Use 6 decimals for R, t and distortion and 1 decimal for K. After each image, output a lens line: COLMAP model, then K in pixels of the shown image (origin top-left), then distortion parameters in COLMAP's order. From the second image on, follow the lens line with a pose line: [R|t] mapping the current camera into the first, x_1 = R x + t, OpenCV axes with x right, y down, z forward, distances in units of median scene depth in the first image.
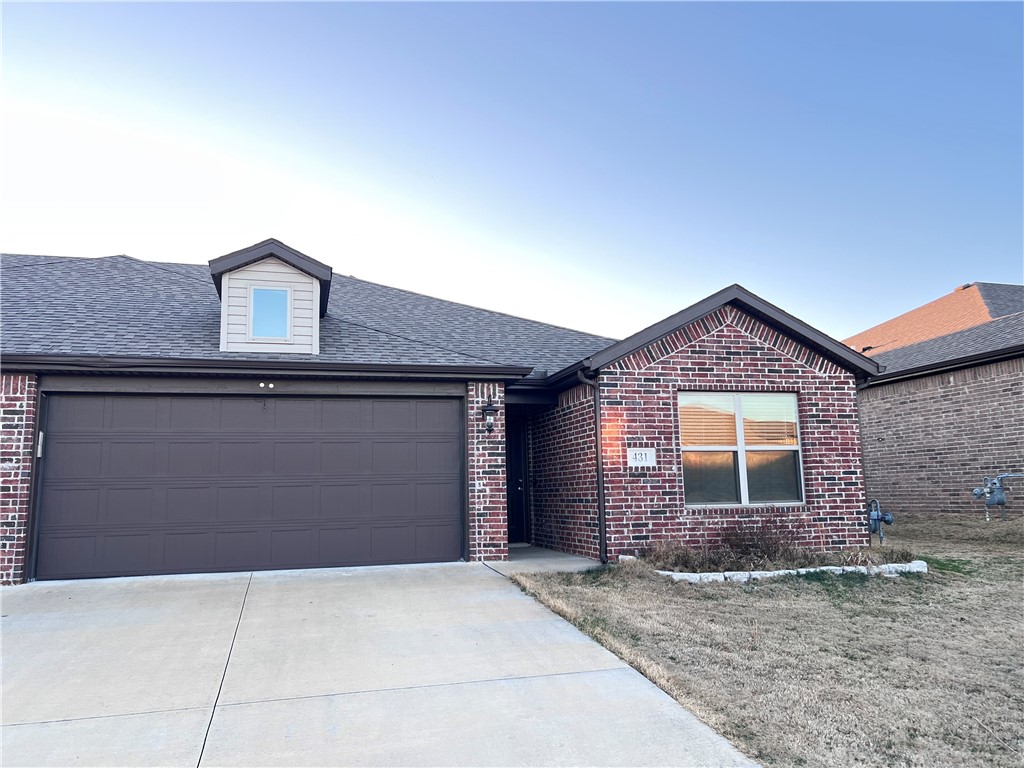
lens RADIAL K [[780.8, 0, 505.0], [0, 780.8, 387.5], [0, 0, 1]] dist [0.062138, -0.069332]
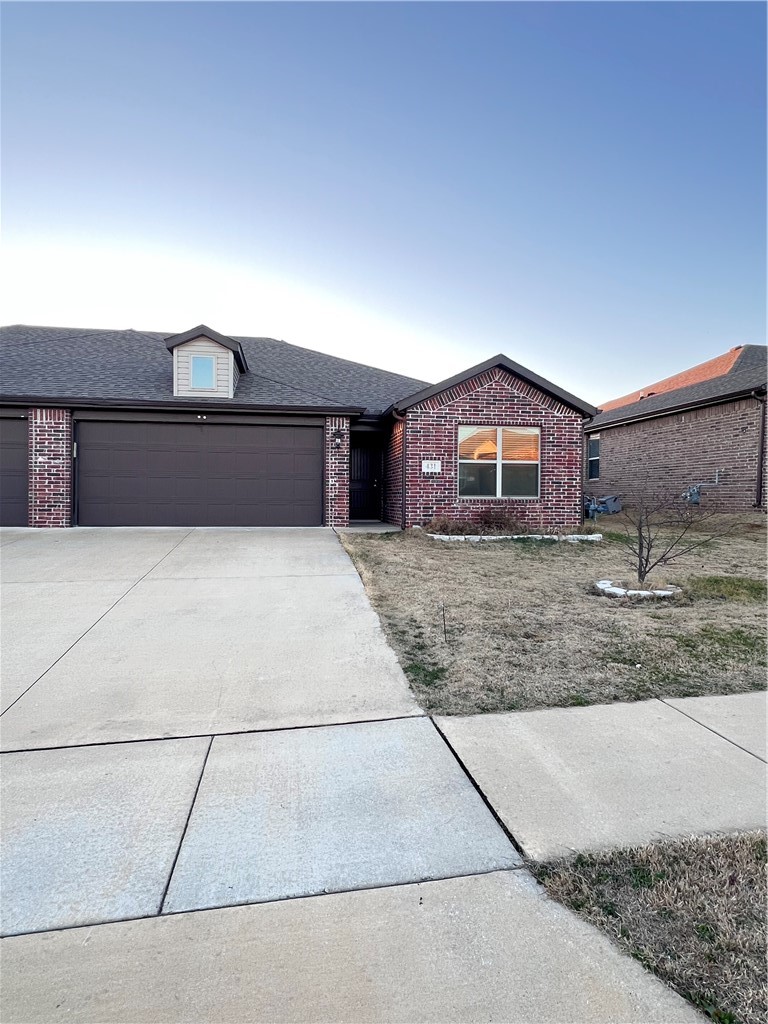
lens RADIAL K [[586.1, 0, 384.2], [0, 586.1, 517.7], [0, 0, 1]] dist [0.003181, -0.000968]
pose [[0.994301, 0.031648, -0.101803, 0.200826], [-0.013776, 0.985056, 0.171682, -0.011112], [0.105715, -0.169301, 0.979878, -0.195355]]
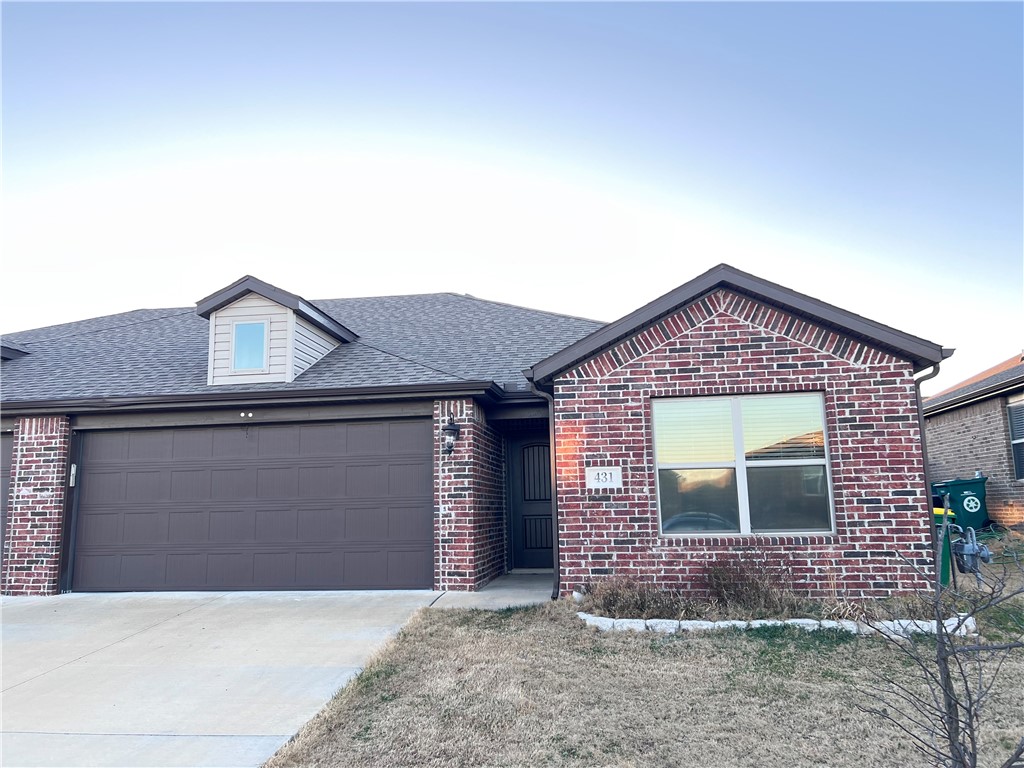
lens RADIAL K [[780.8, 0, 508.2], [0, 780.8, 387.0], [0, 0, 1]] dist [0.062138, -0.069332]
pose [[0.915413, -0.058868, -0.398188, 0.420988], [0.056308, 0.998249, -0.018133, -0.001090], [0.398558, -0.005822, 0.917124, 0.164193]]
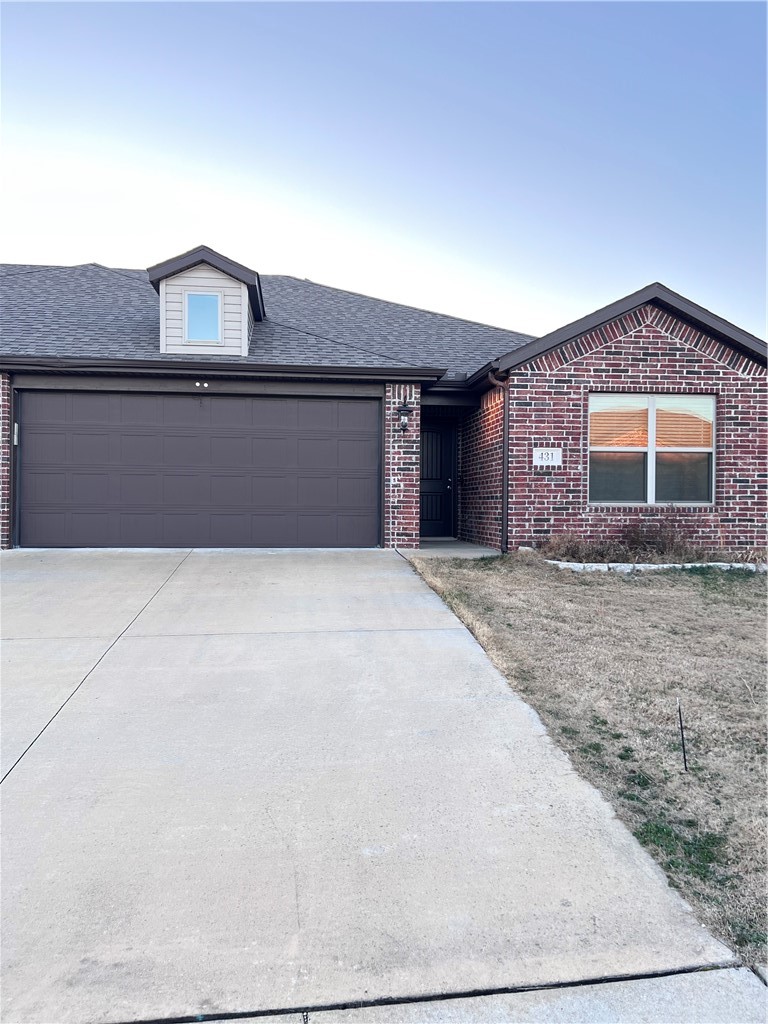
lens RADIAL K [[780.8, 0, 380.5], [0, 780.8, 525.6], [0, 0, 1]] dist [0.062138, -0.069332]
pose [[0.988065, 0.031175, -0.150851, 0.113278], [-0.005984, 0.986335, 0.164646, 0.008799], [0.153923, -0.161778, 0.974749, -0.069311]]
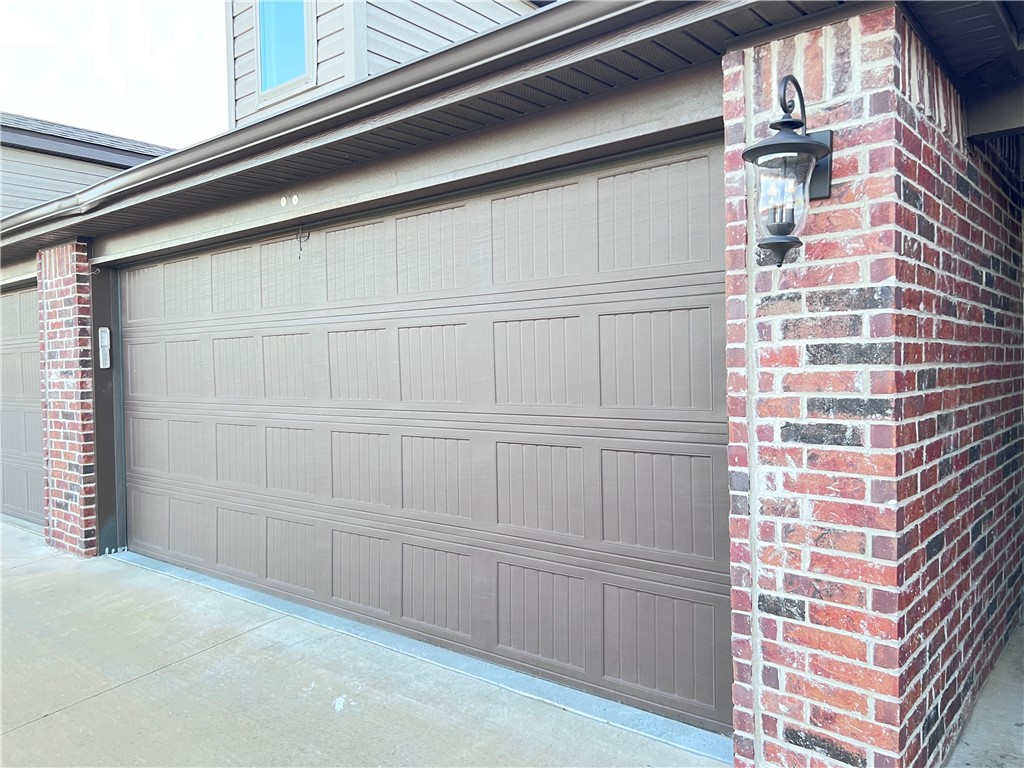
lens RADIAL K [[780.8, 0, 506.3], [0, 780.8, 383.9], [0, 0, 1]] dist [0.062138, -0.069332]
pose [[0.564075, 0.029778, -0.825186, 0.118534], [0.124150, 0.984931, 0.120408, 0.056139], [0.816337, -0.170366, 0.551878, 0.803635]]
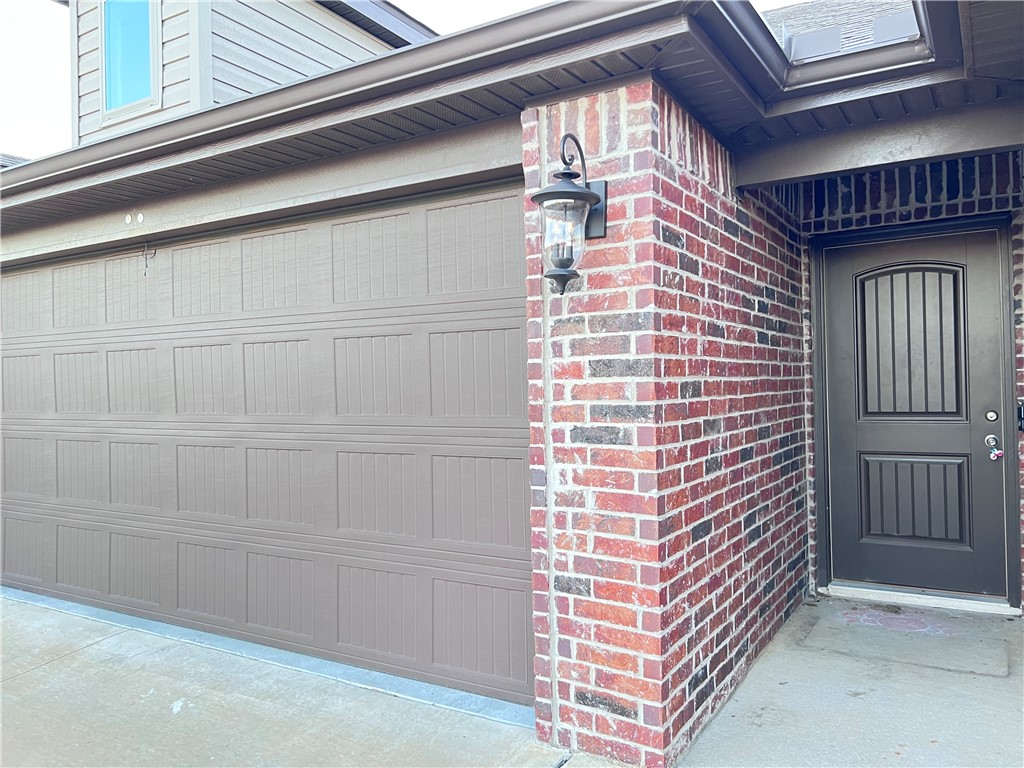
lens RADIAL K [[780.8, 0, 506.8], [0, 780.8, 384.1], [0, 0, 1]] dist [0.062138, -0.069332]
pose [[0.683081, 0.010210, -0.730271, 0.155532], [0.108688, 0.987347, 0.115468, 0.057413], [0.722210, -0.158245, 0.673328, 0.800664]]
